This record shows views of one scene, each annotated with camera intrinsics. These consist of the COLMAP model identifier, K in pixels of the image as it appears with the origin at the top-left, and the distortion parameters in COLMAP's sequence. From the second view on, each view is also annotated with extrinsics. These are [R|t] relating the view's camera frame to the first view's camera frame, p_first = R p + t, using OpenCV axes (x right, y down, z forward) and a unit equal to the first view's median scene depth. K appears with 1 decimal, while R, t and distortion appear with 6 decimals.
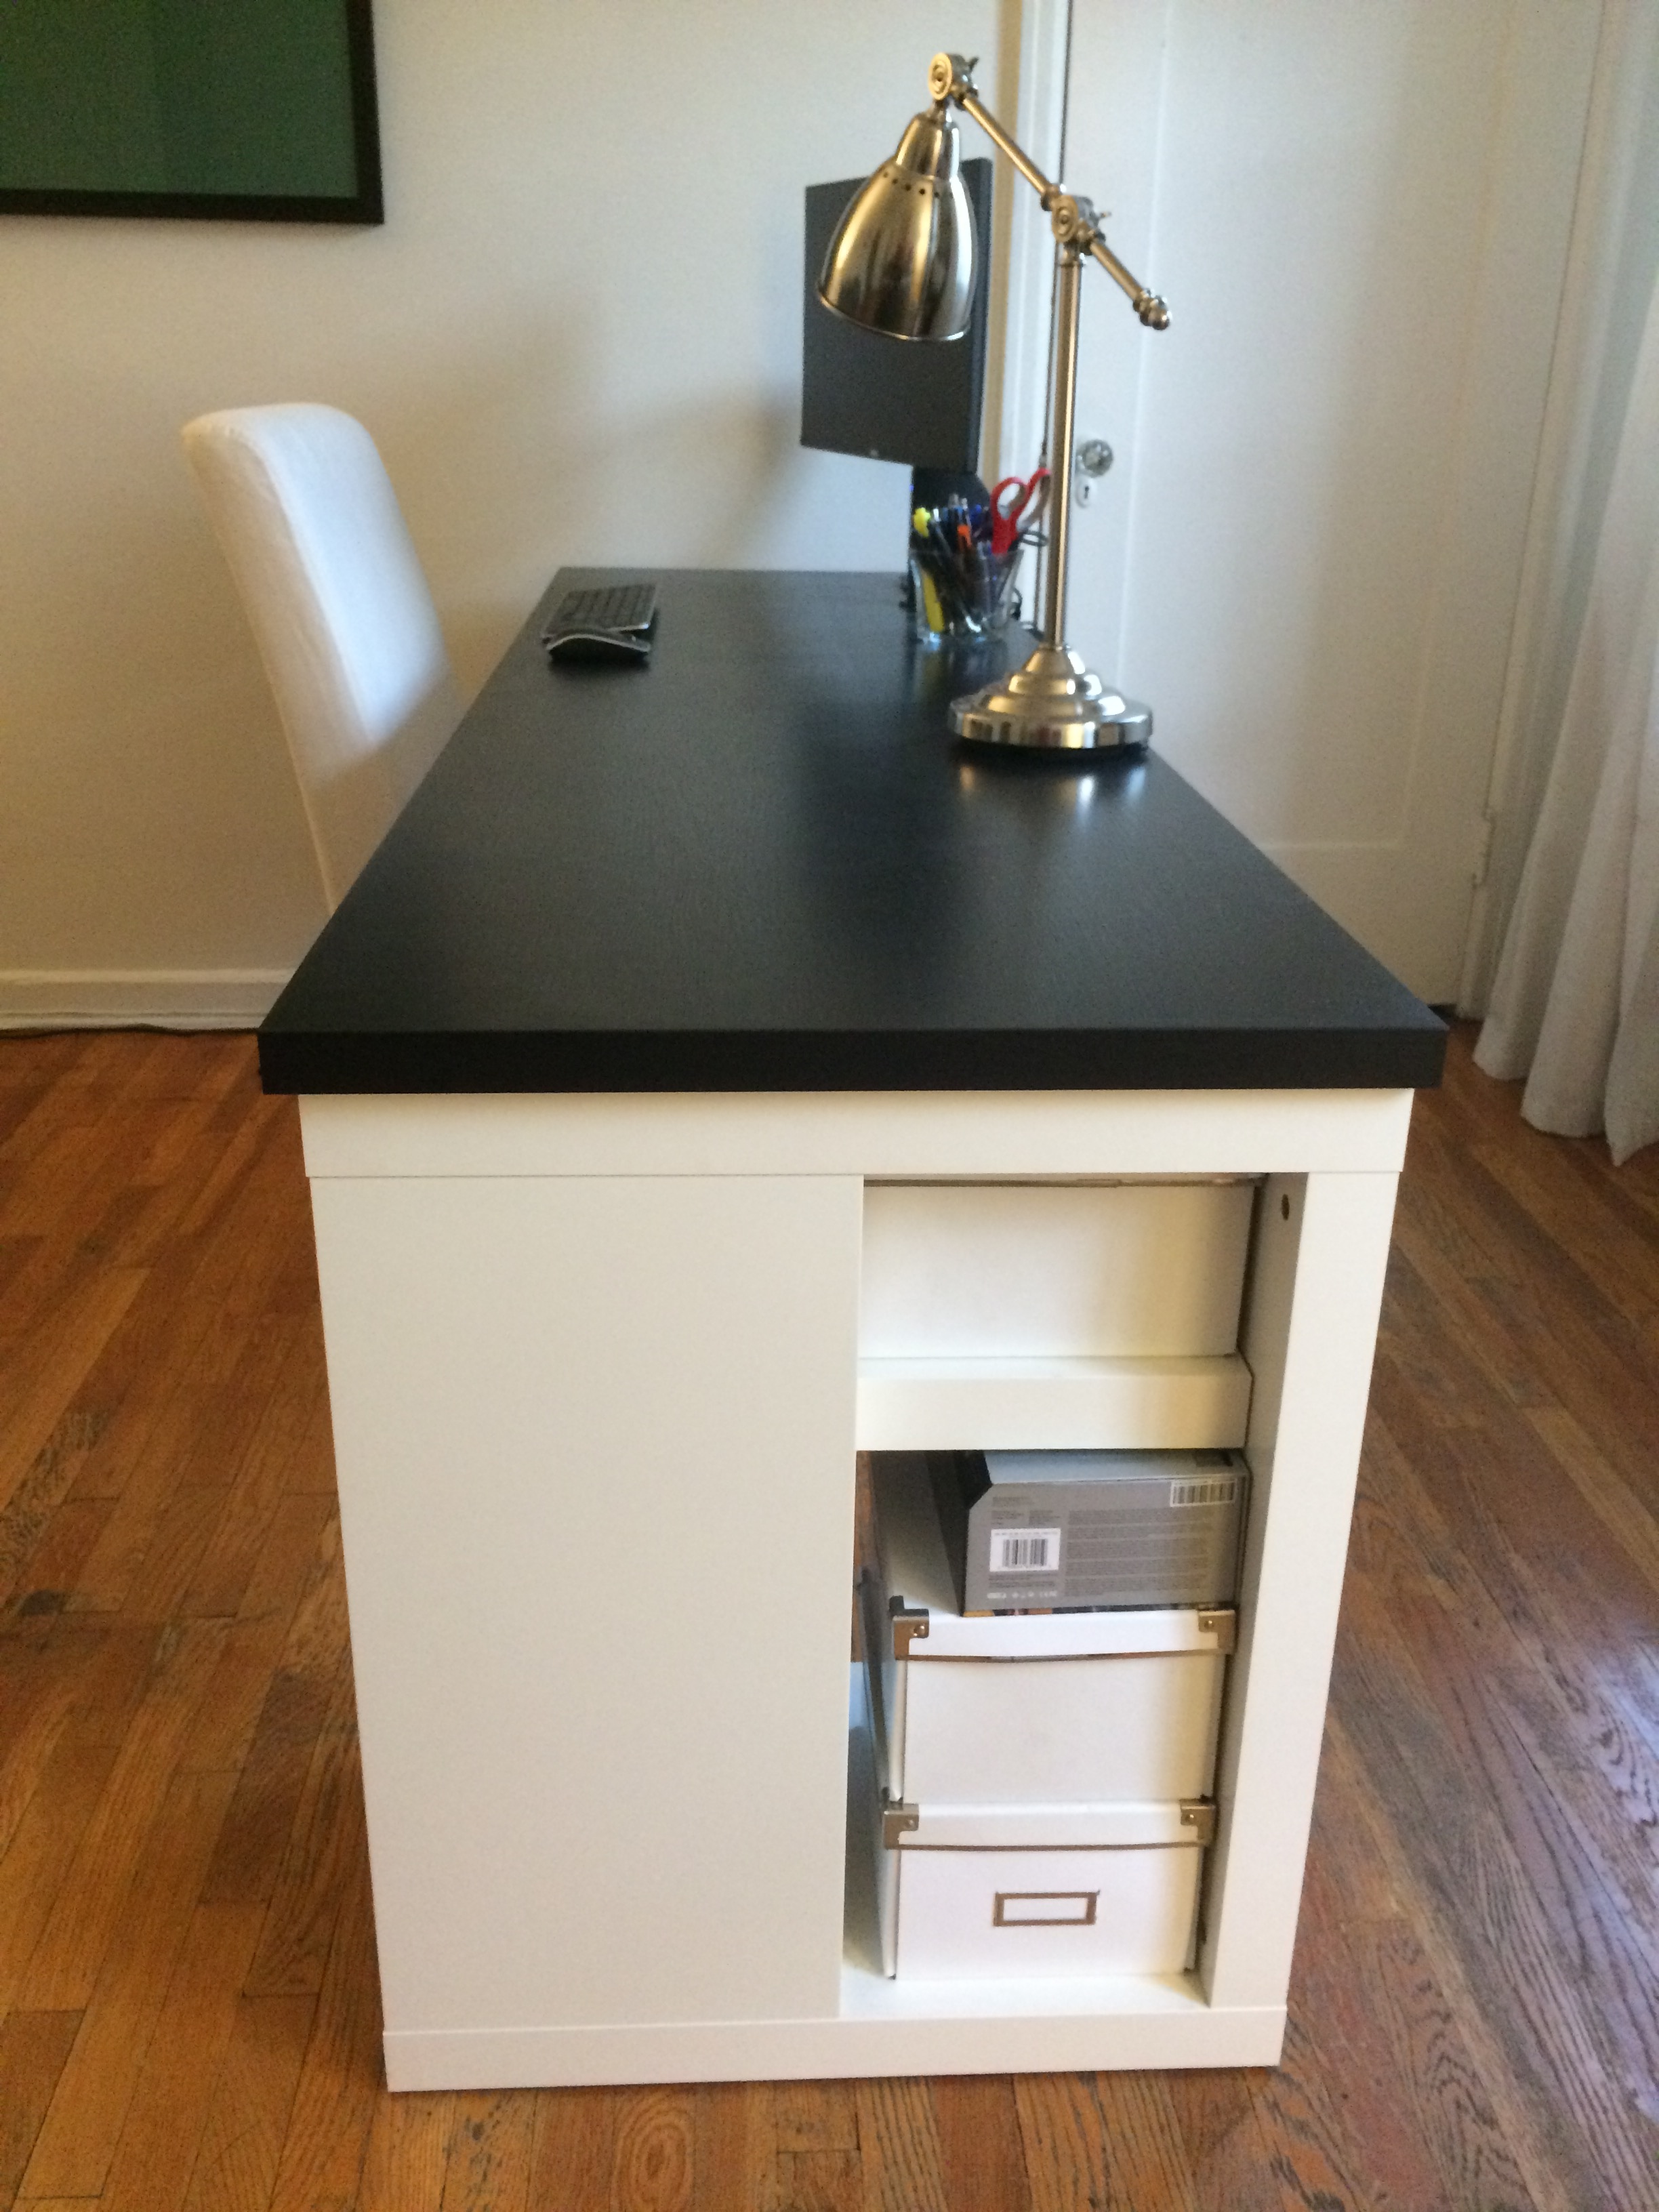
lens RADIAL K [[1883.3, 0, 829.5], [0, 1883.3, 1106.0], [0, 0, 1]] dist [-0.005197, -0.011126]
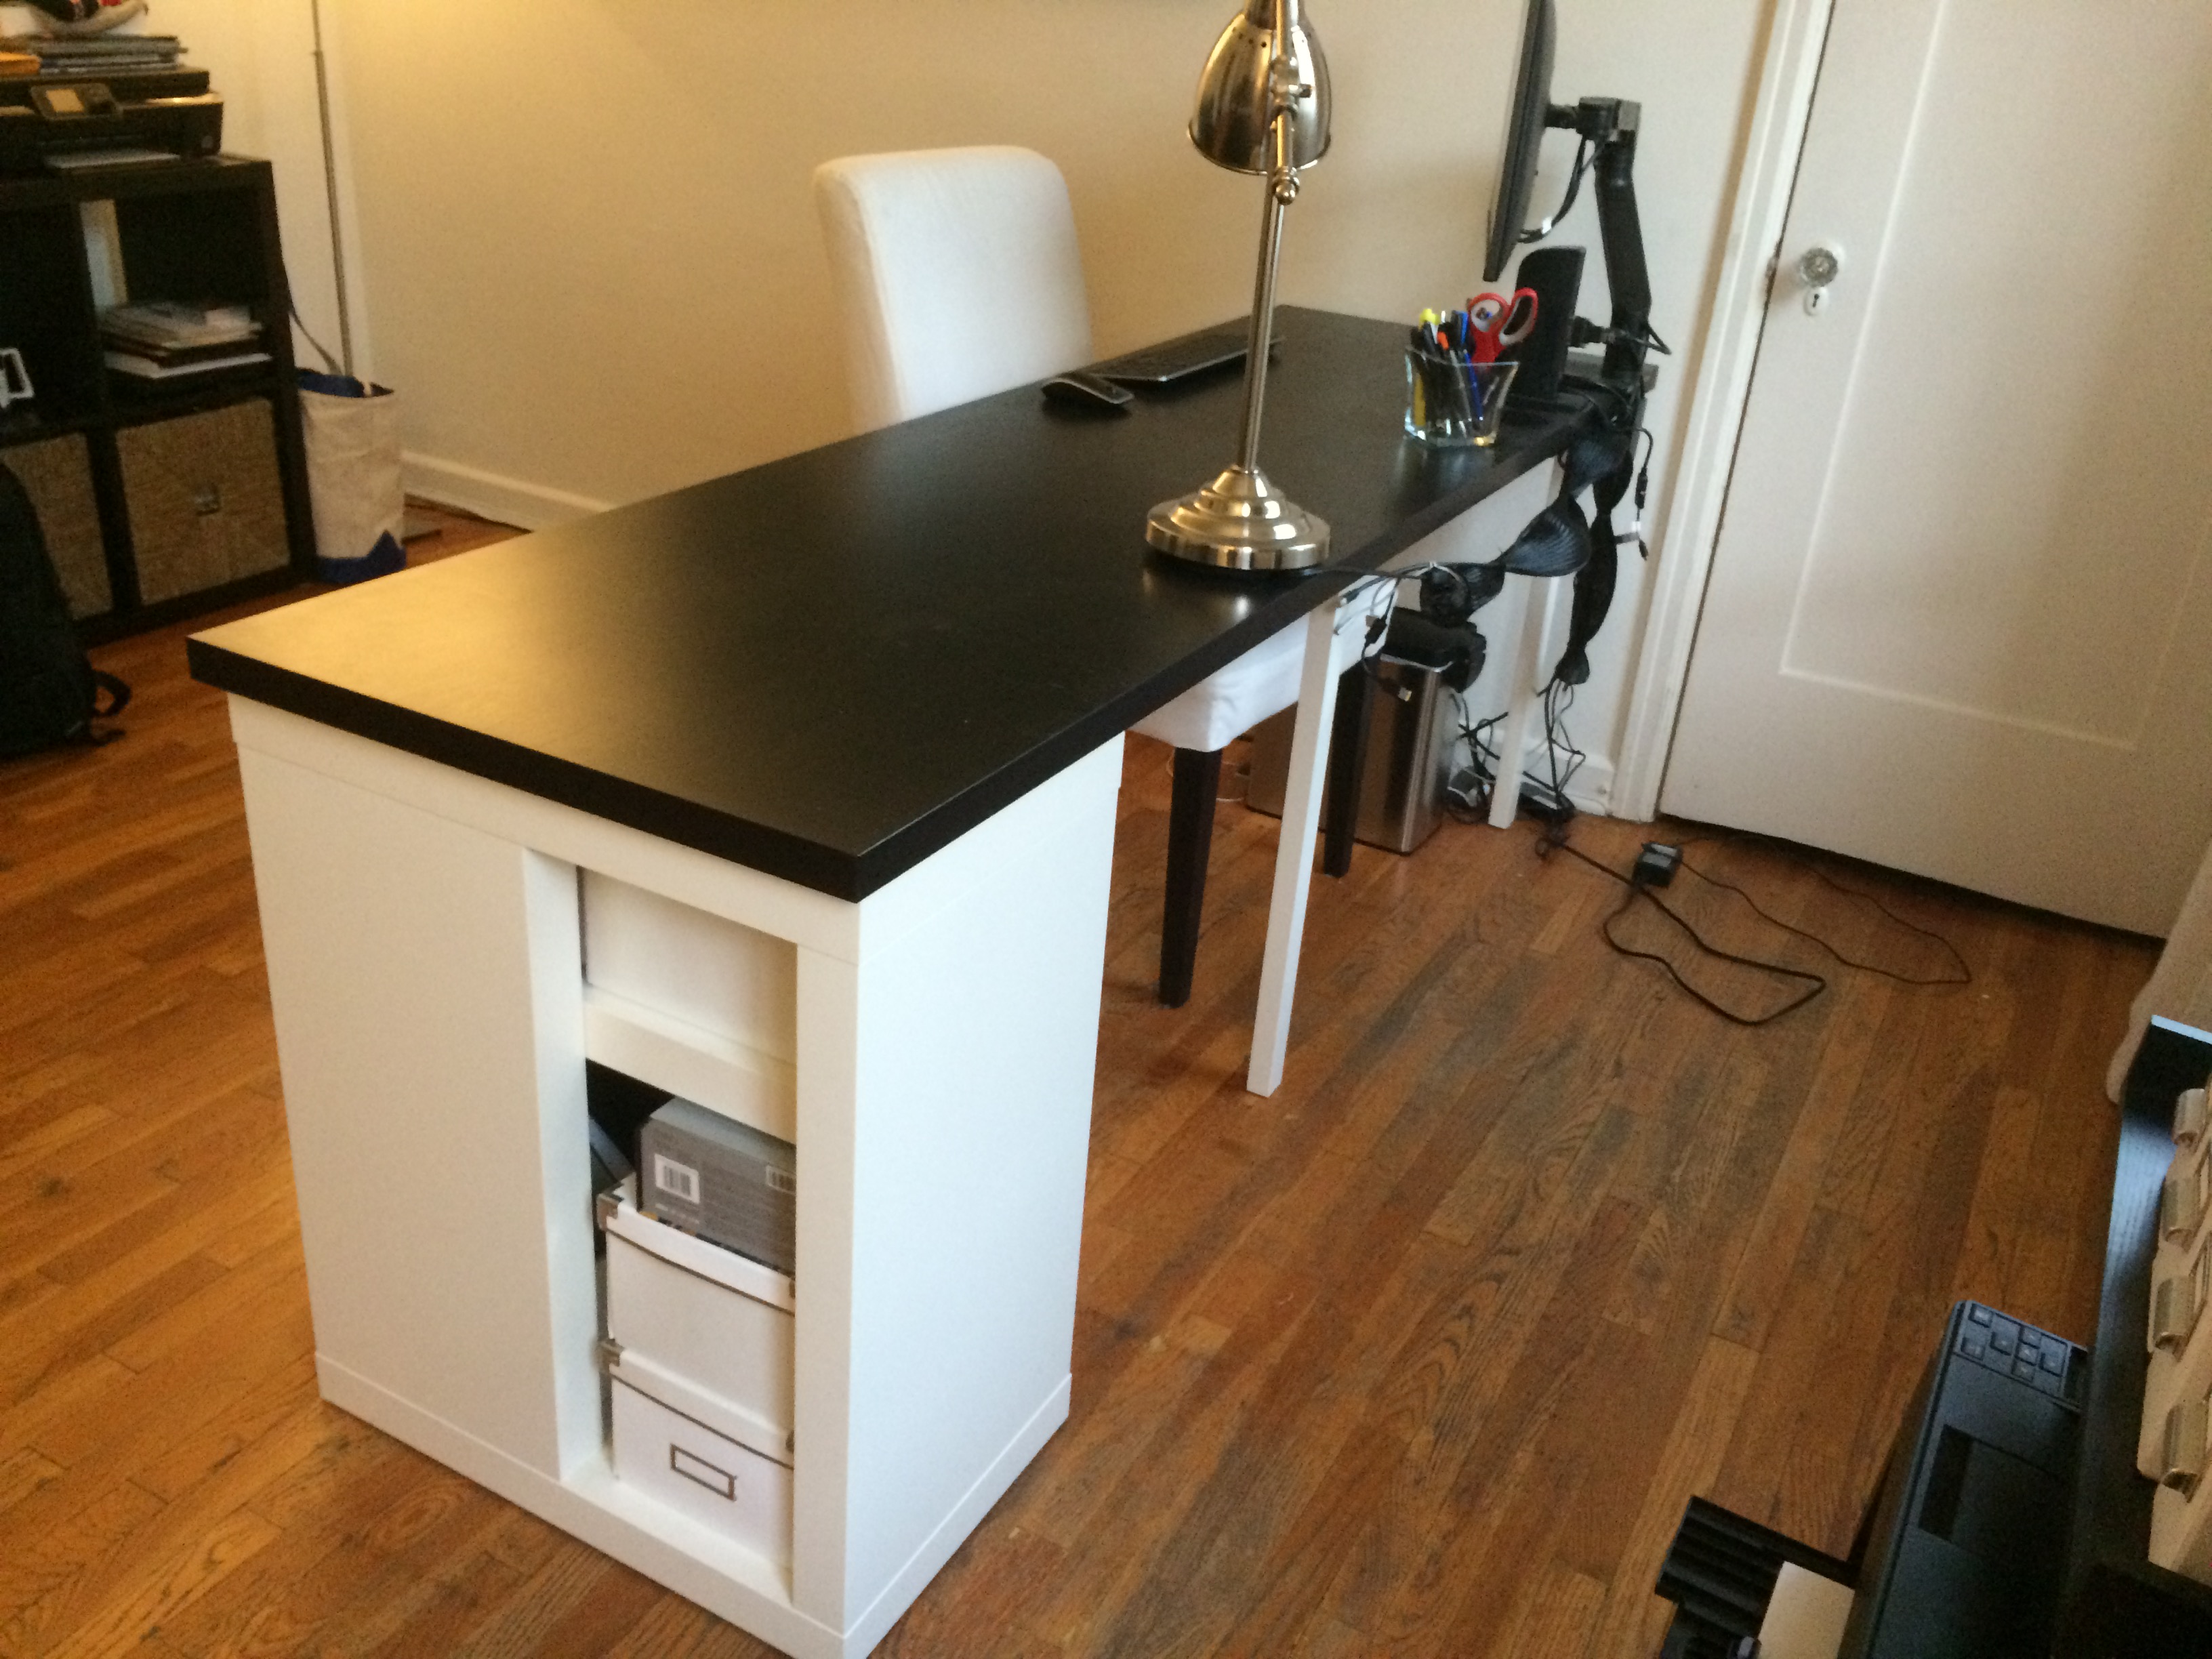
lens RADIAL K [[1883.3, 0, 1106.0], [0, 1883.3, 829.5], [0, 0, 1]] dist [-0.005197, -0.011126]
pose [[0.849978, 0.265823, -0.454836, 0.794879], [-0.250713, 0.963434, 0.094545, -0.167767], [0.463337, 0.033672, 0.885542, 0.006389]]
